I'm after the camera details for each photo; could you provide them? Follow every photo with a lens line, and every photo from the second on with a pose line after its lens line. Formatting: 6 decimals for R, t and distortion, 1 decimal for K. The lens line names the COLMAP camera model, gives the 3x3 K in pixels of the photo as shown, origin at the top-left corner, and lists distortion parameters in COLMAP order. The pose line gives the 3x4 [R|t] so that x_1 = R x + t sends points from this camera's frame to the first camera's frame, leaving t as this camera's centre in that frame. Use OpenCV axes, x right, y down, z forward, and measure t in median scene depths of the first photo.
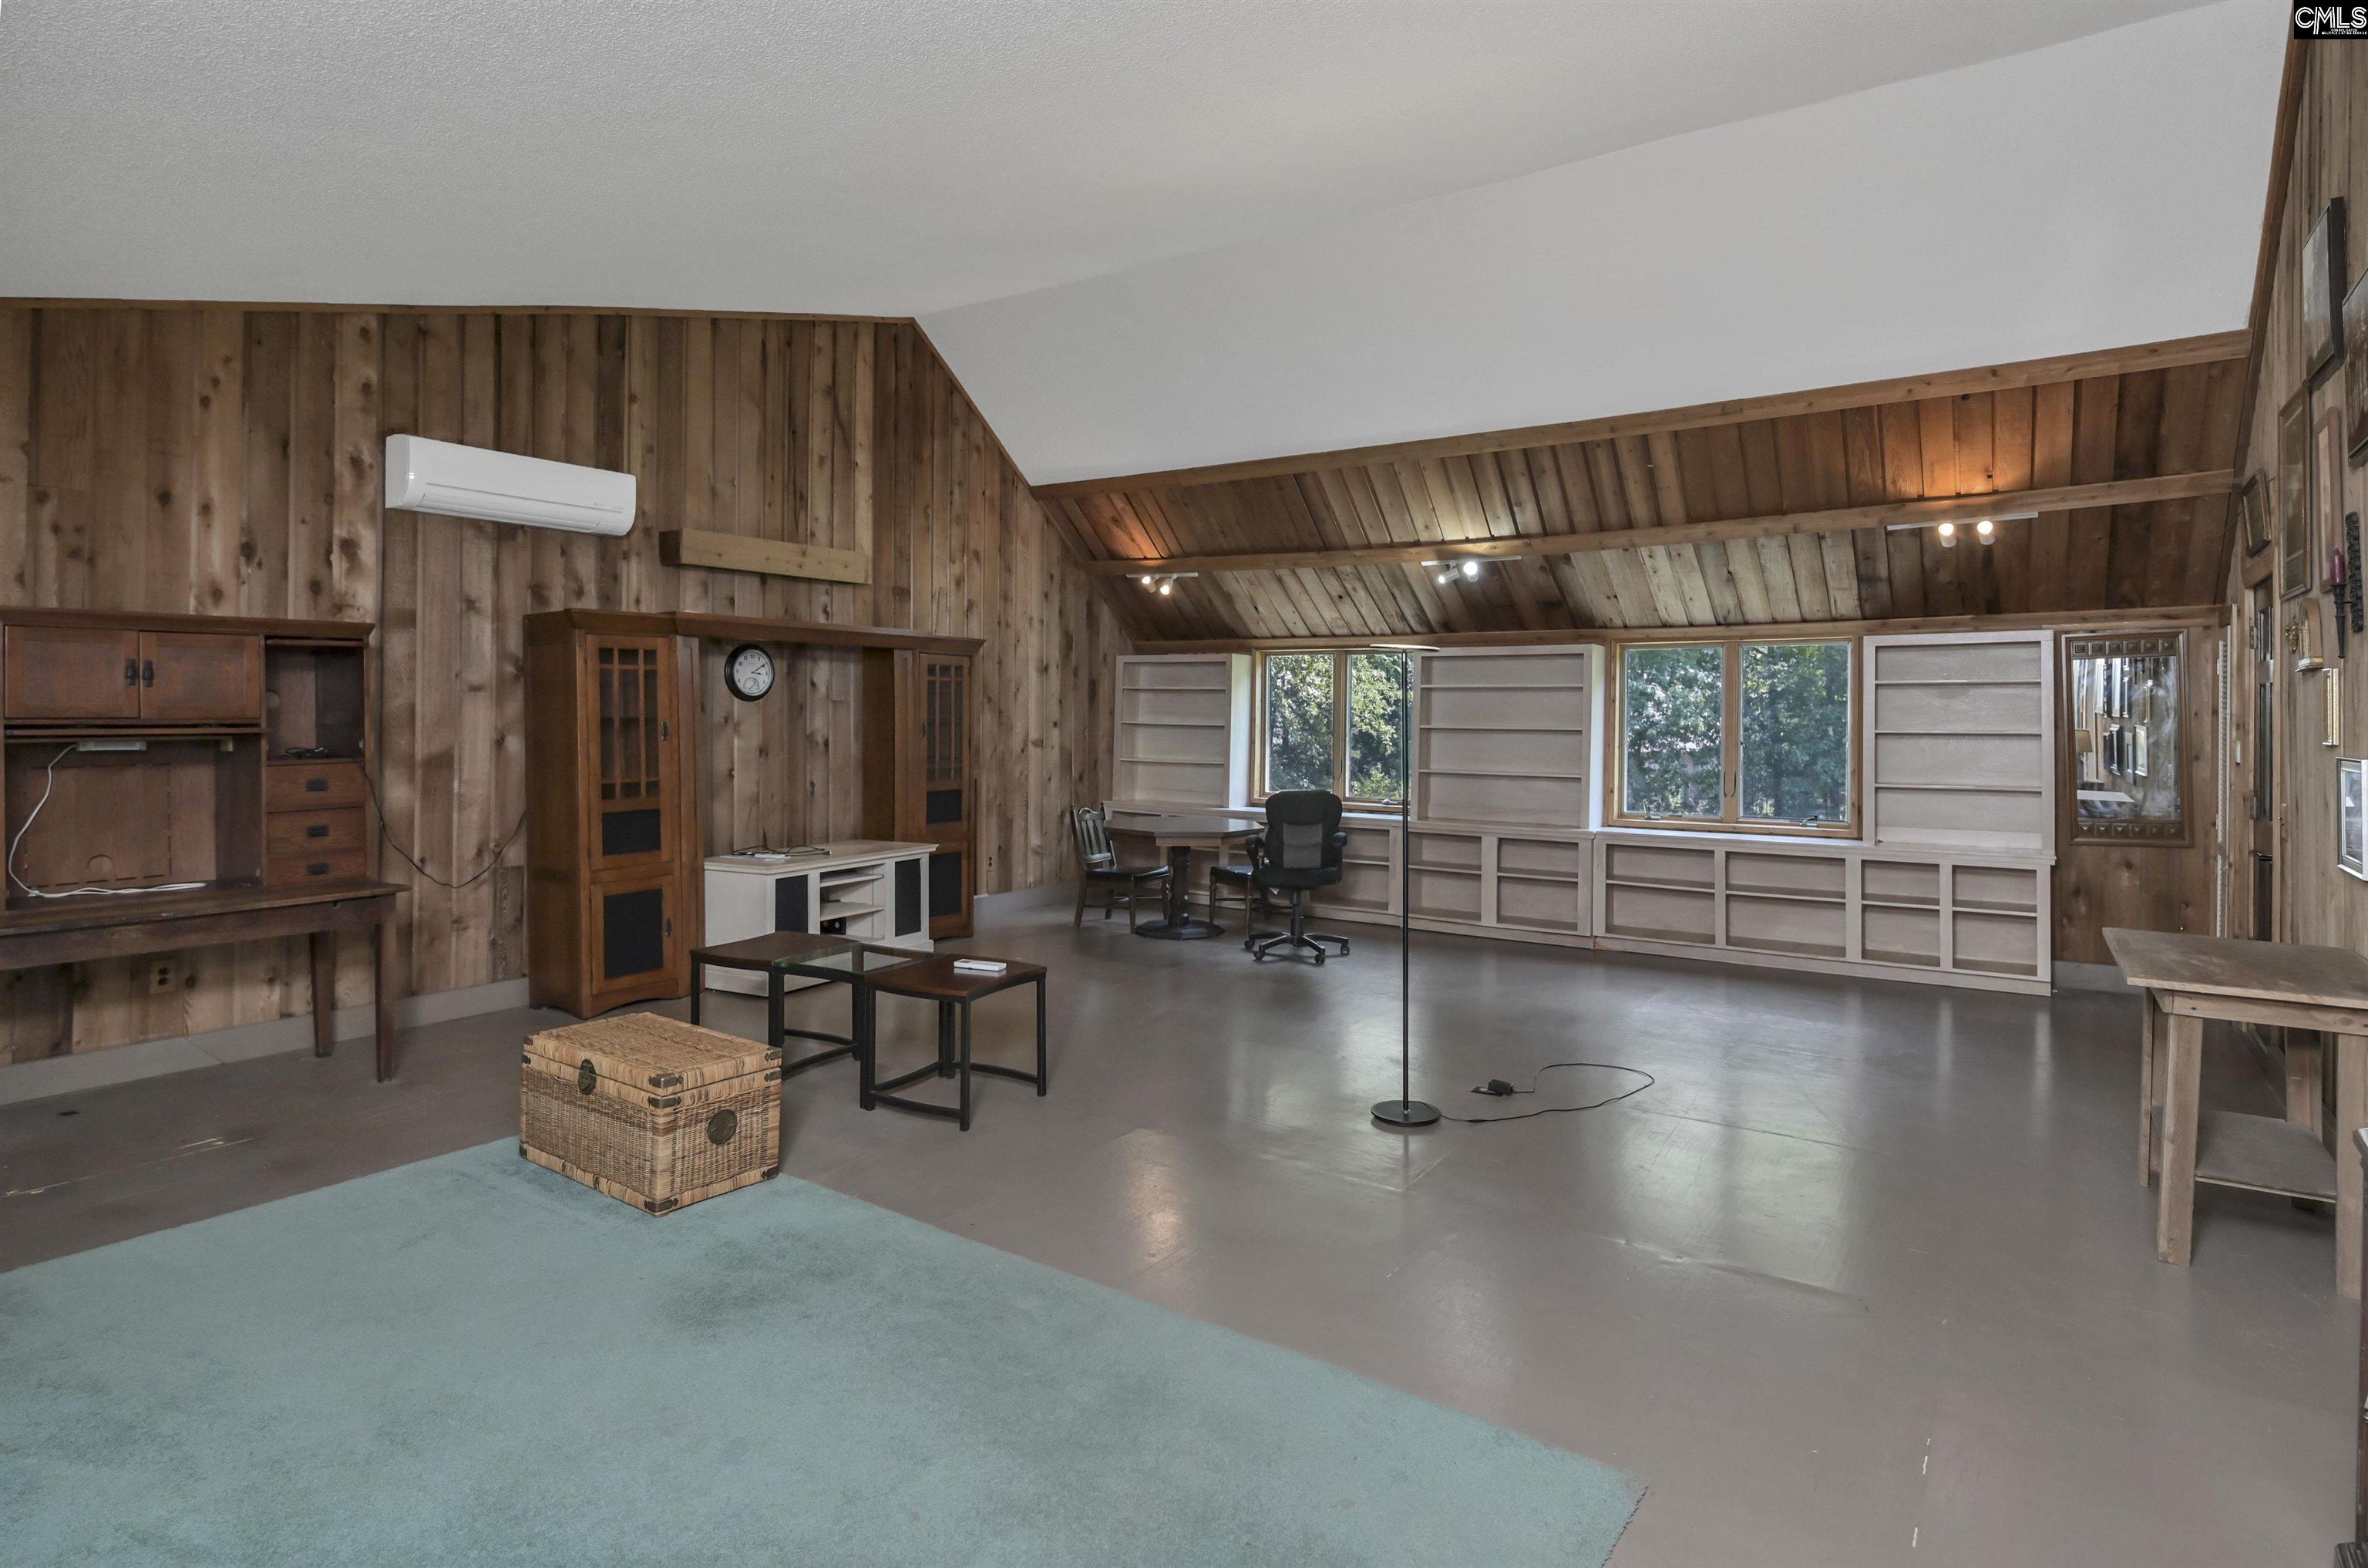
lens RADIAL K [[1229.7, 0, 1186.8], [0, 1229.7, 701.8], [0, 0, 1]] dist [-0.010785, -0.000700]
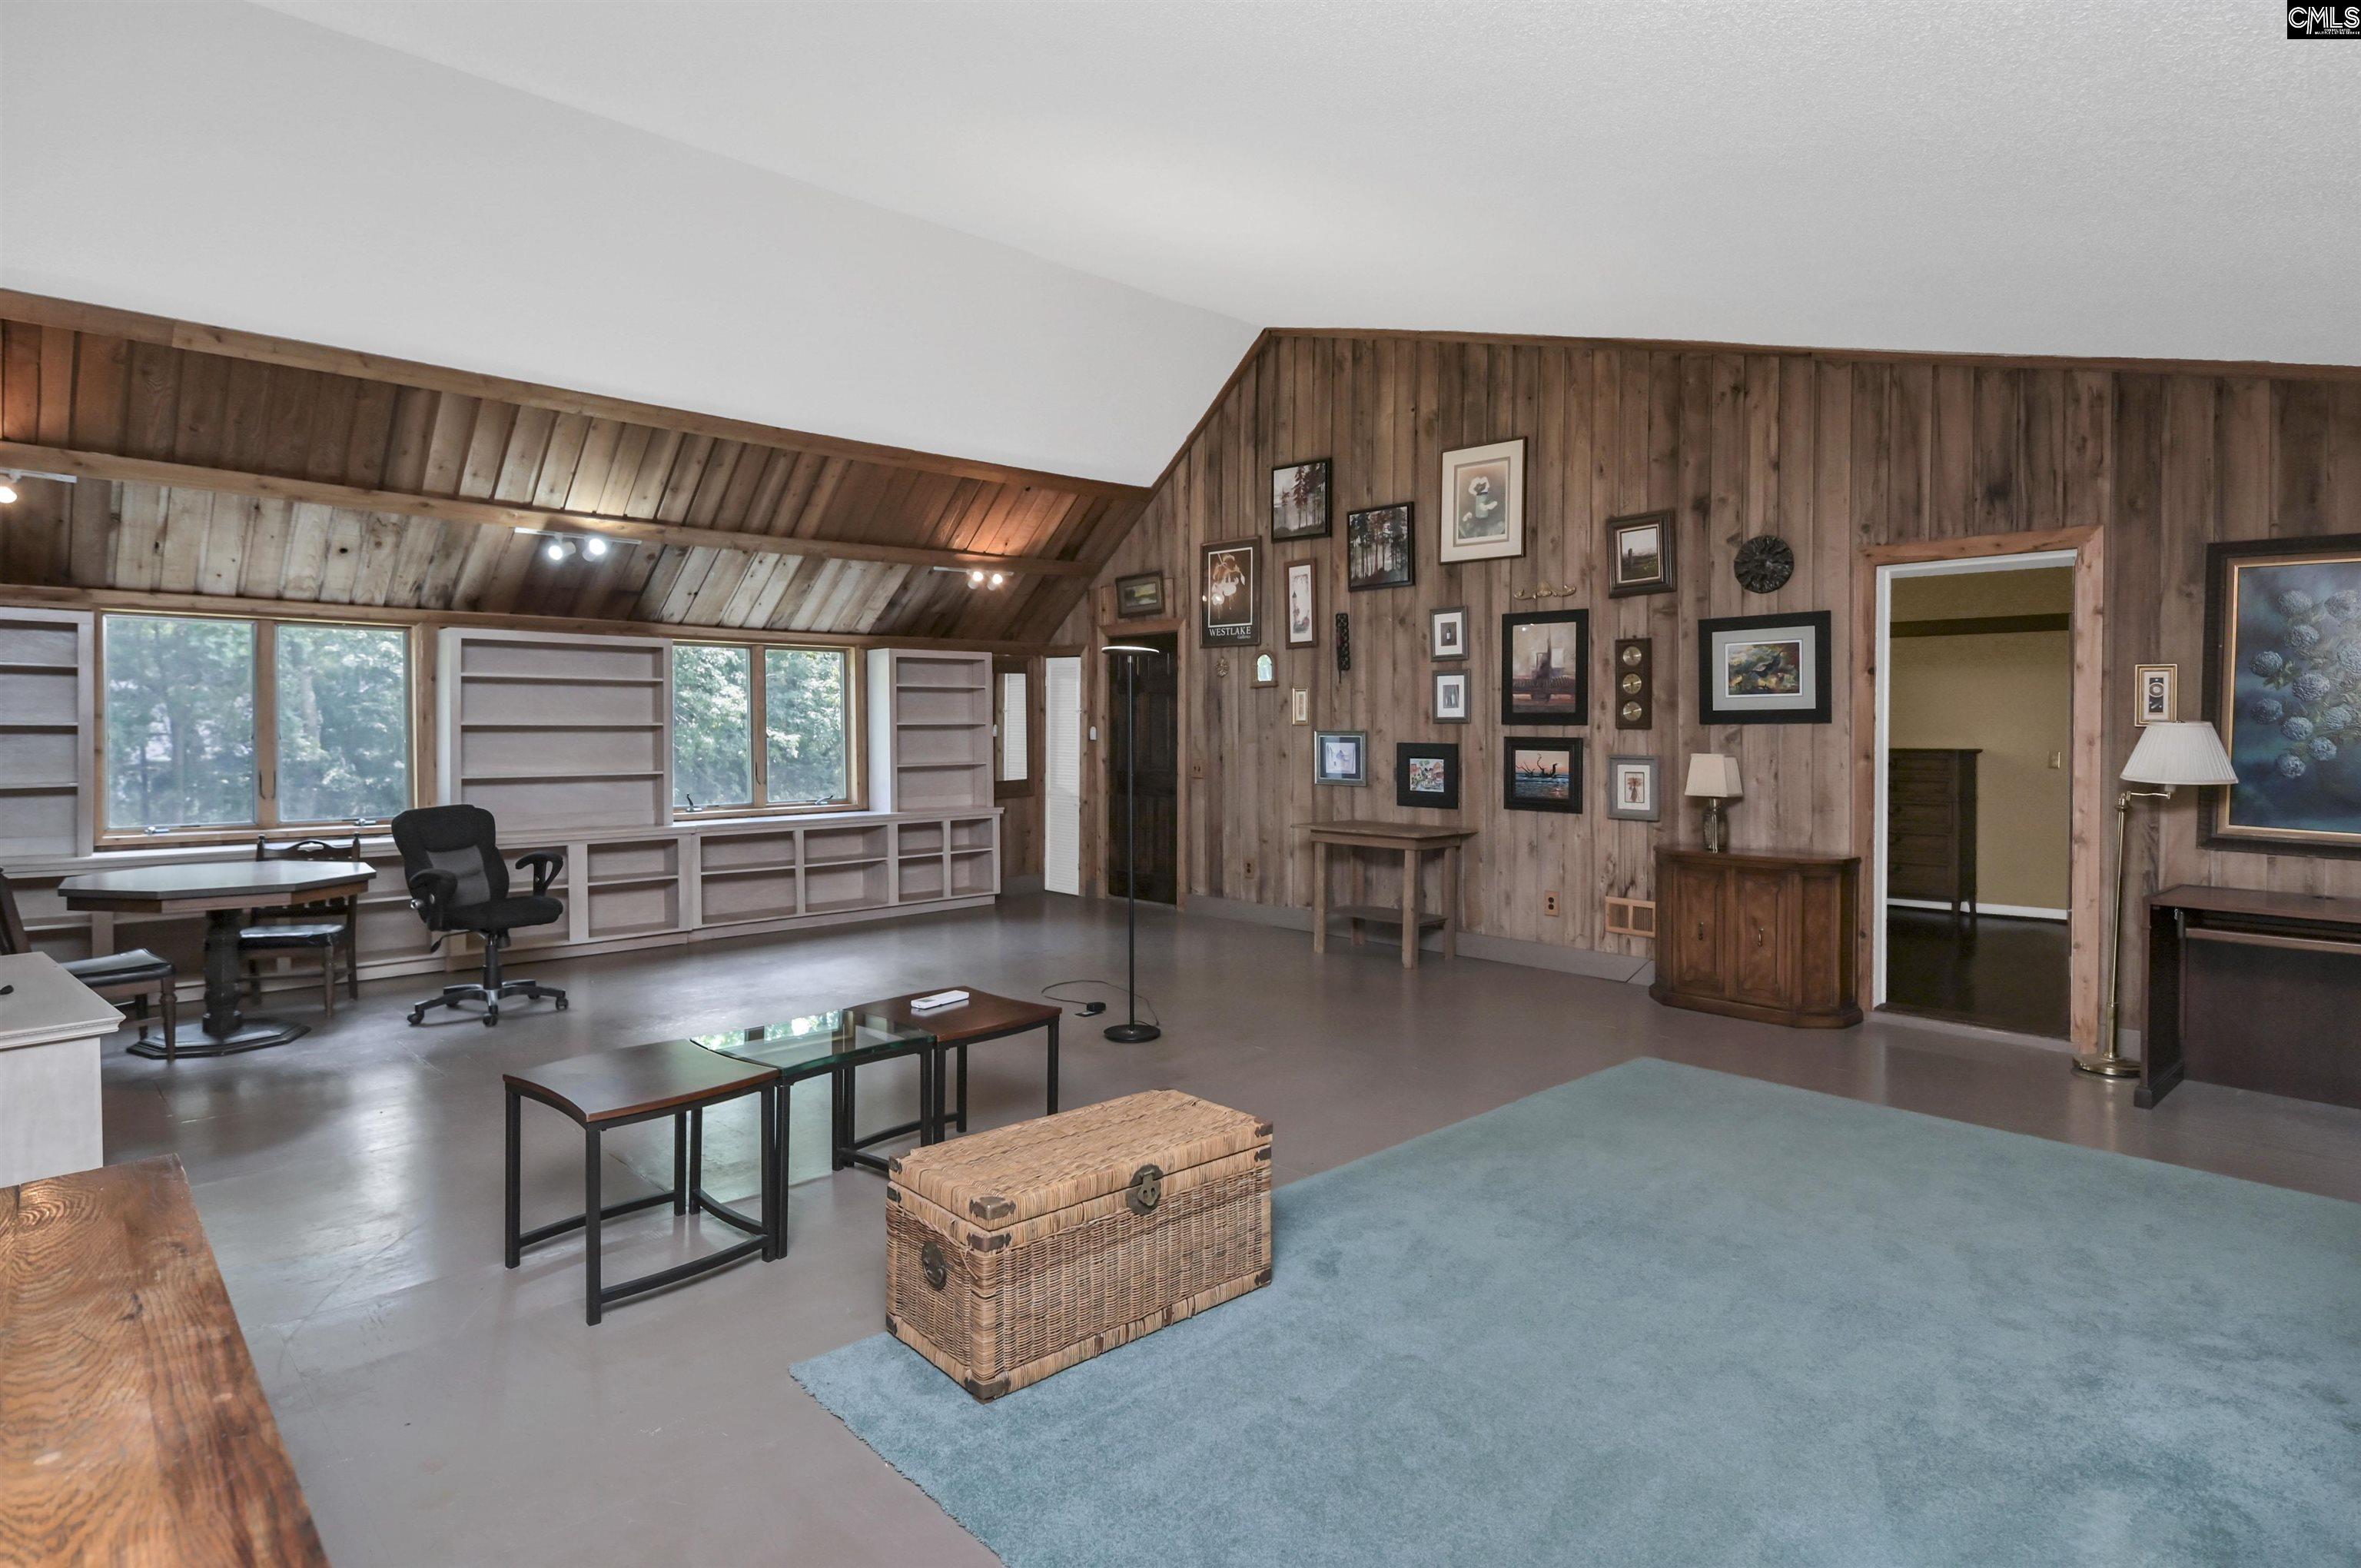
lens RADIAL K [[1263.9, 0, 1182.7], [0, 1263.9, 734.5], [0, 0, 1]] dist [0.049321, -0.000243]
pose [[0.207109, -0.016774, 0.978174, -0.628014], [-0.013720, 0.999705, 0.020048, 0.003914], [-0.978222, -0.017573, 0.206817, 0.411641]]
